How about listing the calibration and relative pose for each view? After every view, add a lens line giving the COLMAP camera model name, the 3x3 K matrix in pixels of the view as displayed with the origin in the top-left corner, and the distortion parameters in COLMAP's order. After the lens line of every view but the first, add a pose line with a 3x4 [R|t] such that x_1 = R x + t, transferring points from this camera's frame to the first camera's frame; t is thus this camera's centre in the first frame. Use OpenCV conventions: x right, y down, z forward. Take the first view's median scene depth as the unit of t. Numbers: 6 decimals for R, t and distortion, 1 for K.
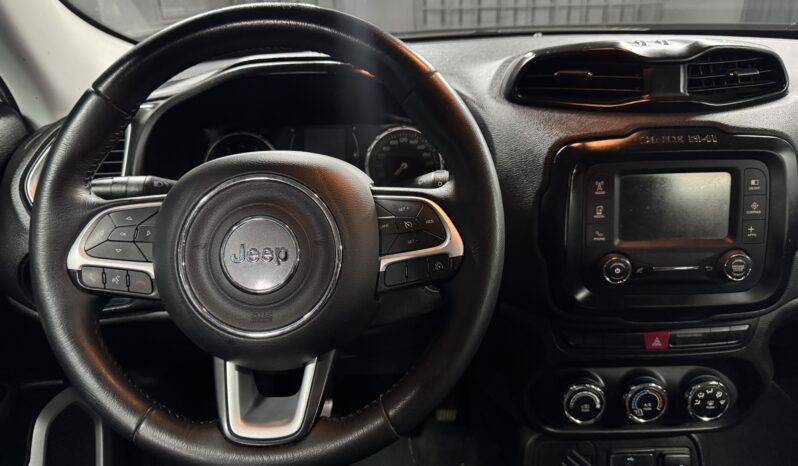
lens RADIAL K [[577.8, 0, 398.9], [0, 577.8, 235.9], [0, 0, 1]] dist [0.066782, -0.133181]
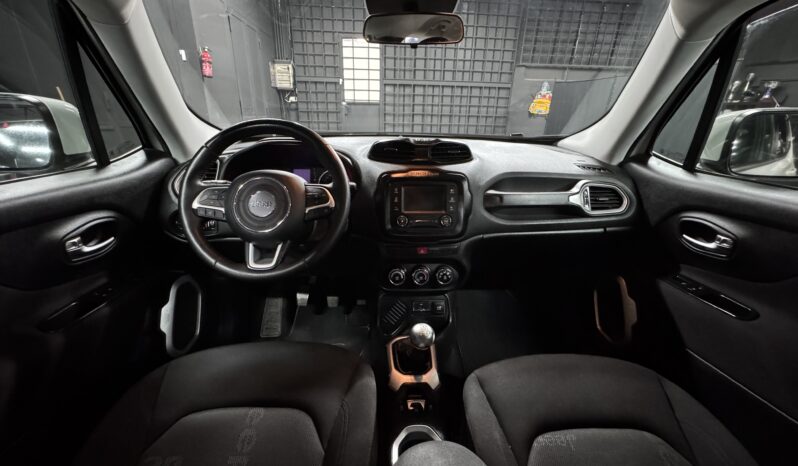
lens RADIAL K [[324.3, 0, 399.0], [0, 324.3, 233.0], [0, 0, 1]] dist [0.001762, 0.000153]
pose [[0.997614, 0.024801, 0.064426, 0.314116], [-0.022002, 0.998798, -0.043801, 0.214824], [-0.065435, 0.042279, 0.996961, -0.595462]]
